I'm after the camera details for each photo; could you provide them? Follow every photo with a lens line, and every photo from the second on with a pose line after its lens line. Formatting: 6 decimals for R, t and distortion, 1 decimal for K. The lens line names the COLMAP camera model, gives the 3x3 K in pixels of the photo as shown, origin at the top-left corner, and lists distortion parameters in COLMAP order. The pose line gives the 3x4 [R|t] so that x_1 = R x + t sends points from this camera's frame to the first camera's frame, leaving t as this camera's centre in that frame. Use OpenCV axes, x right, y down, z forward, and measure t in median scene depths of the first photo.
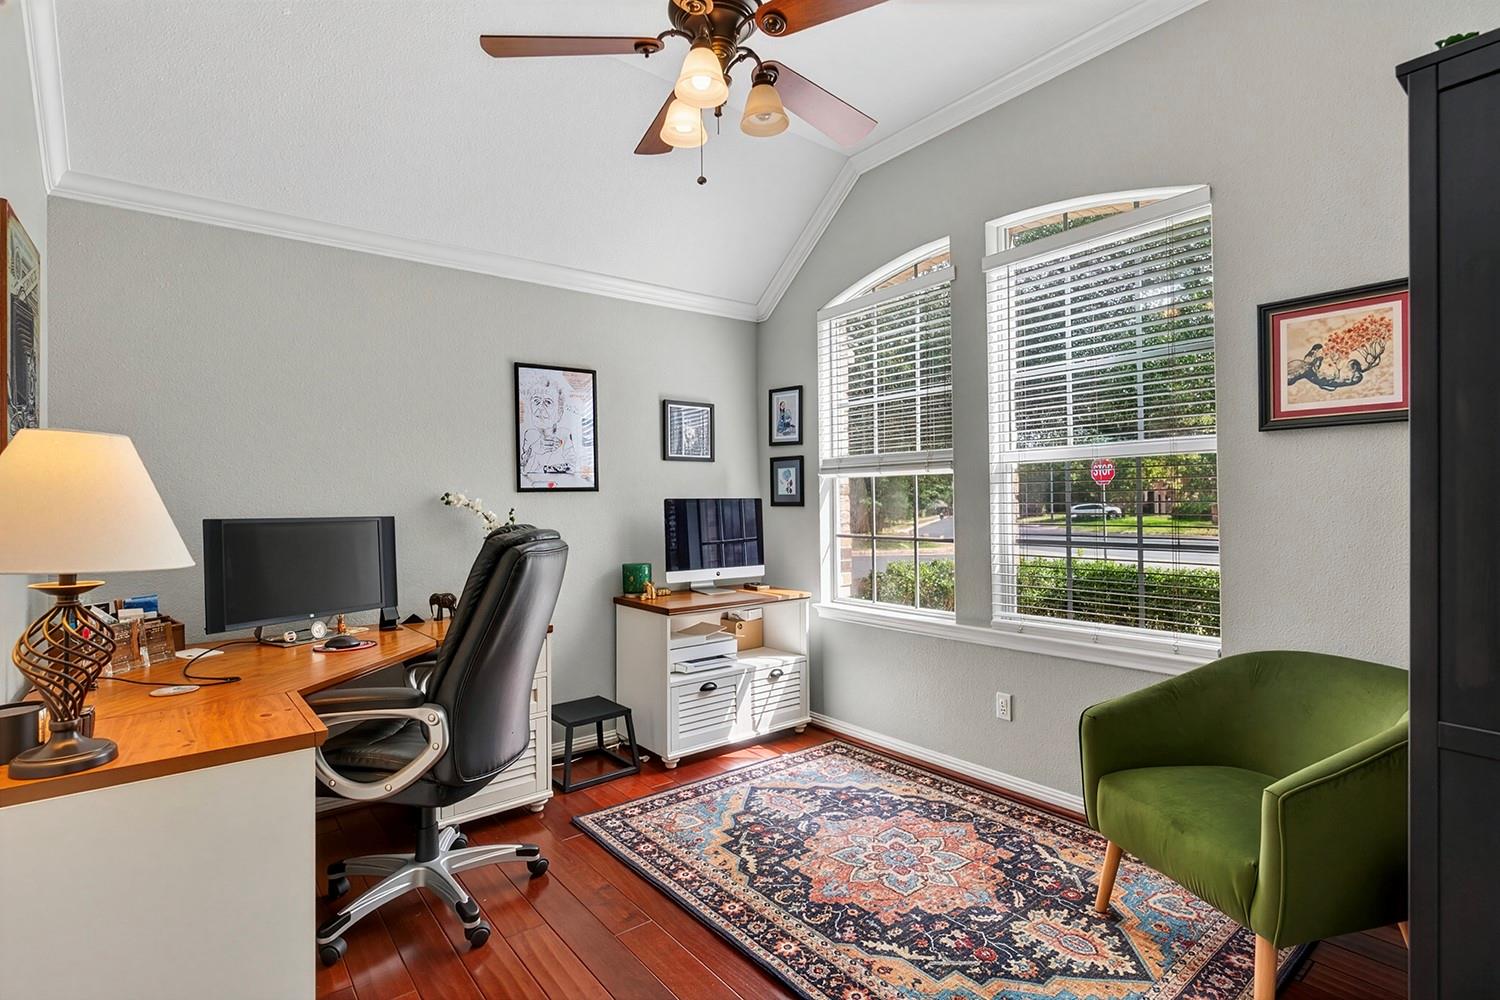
lens RADIAL K [[713.7, 0, 752.9], [0, 713.7, 505.1], [0, 0, 1]] dist [-0.002168, -0.001384]
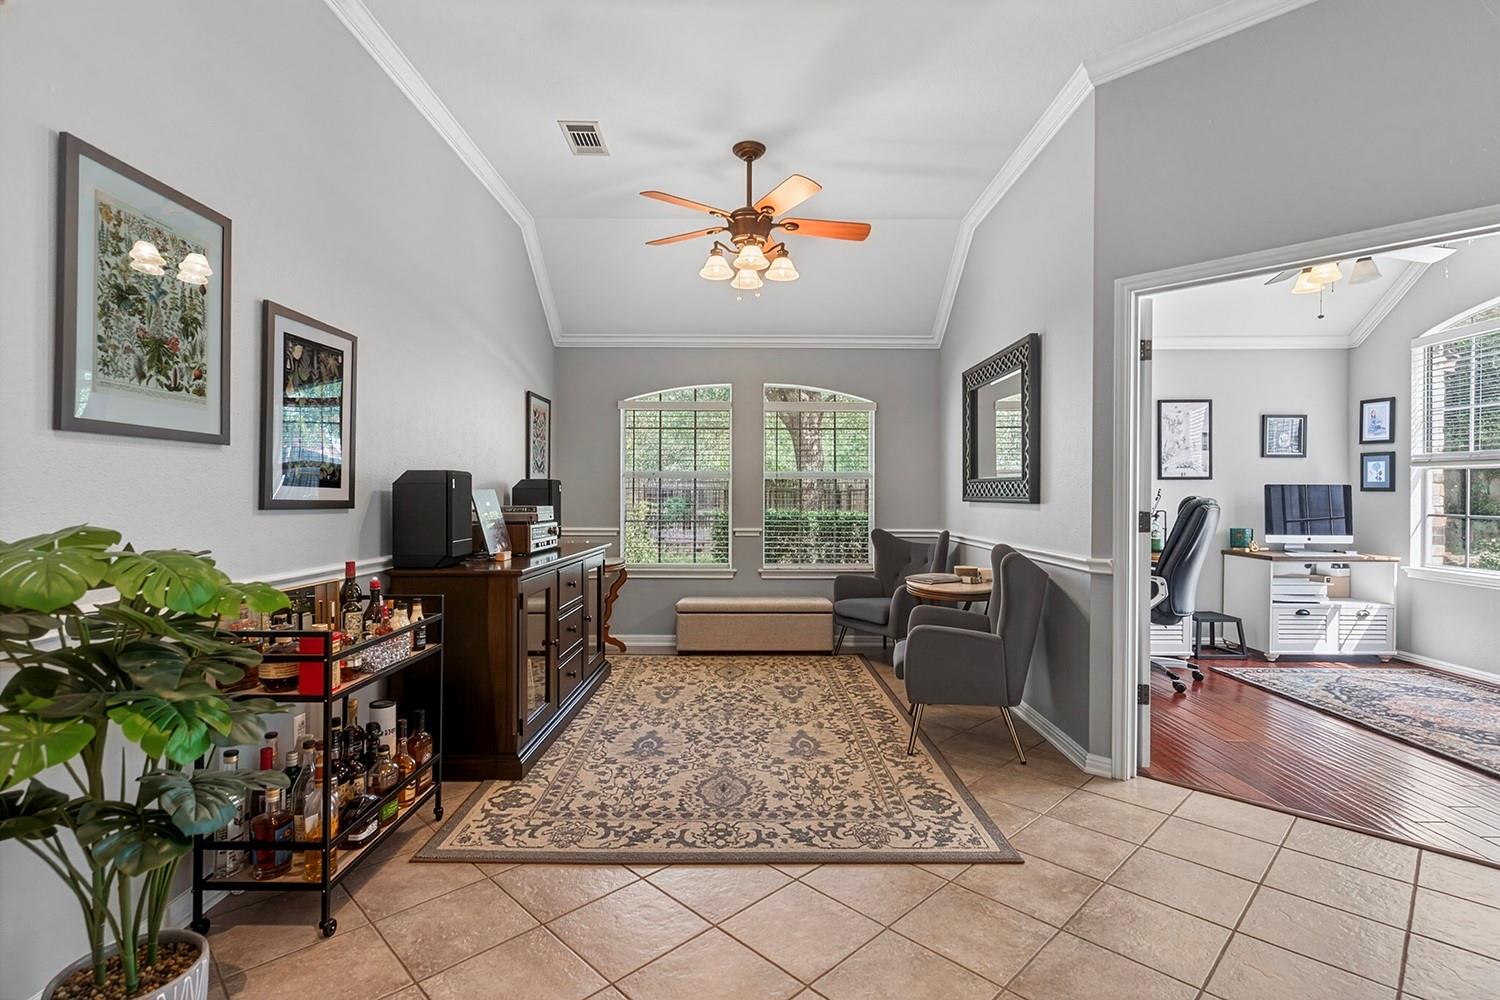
lens RADIAL K [[713.7, 0, 748.4], [0, 713.7, 494.8], [0, 0, 1]] dist [-0.002168, -0.001384]
pose [[0.780112, 0.016815, -0.625413, -0.034832], [-0.014715, 0.999855, 0.008528, 0.014820], [0.625466, 0.002550, 0.780247, -0.758488]]
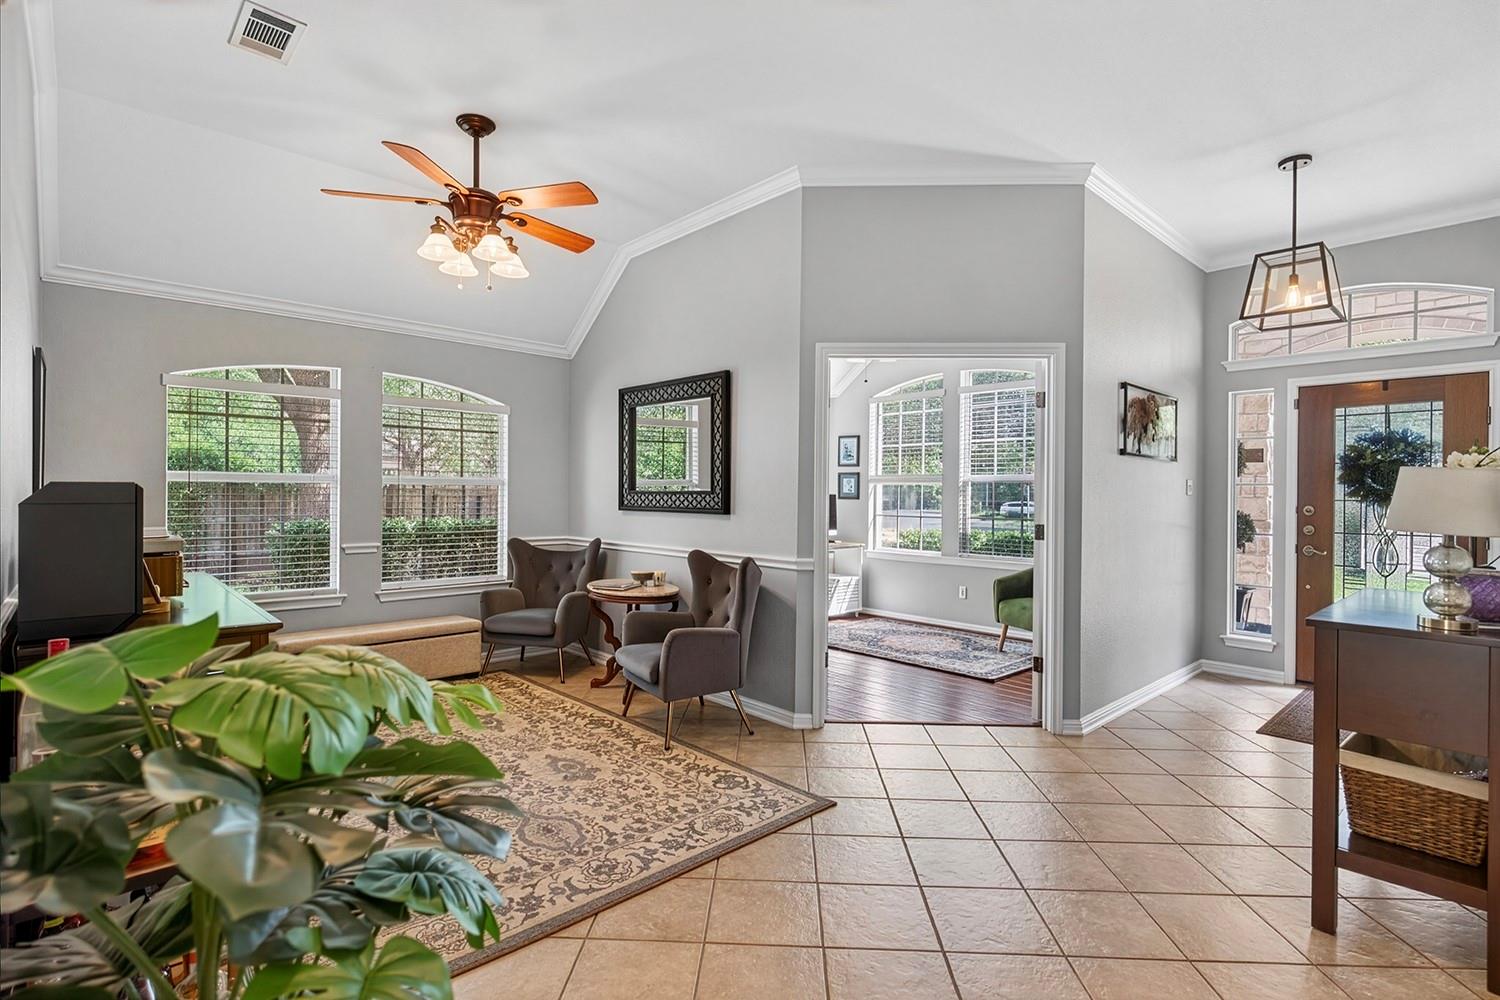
lens RADIAL K [[713.7, 0, 752.9], [0, 713.7, 495.3], [0, 0, 1]] dist [-0.002168, -0.001384]
pose [[0.996796, 0.021996, 0.076907, -0.366637], [-0.021944, 0.999758, -0.001534, 0.000330], [-0.076922, -0.000159, 0.997037, -0.893263]]
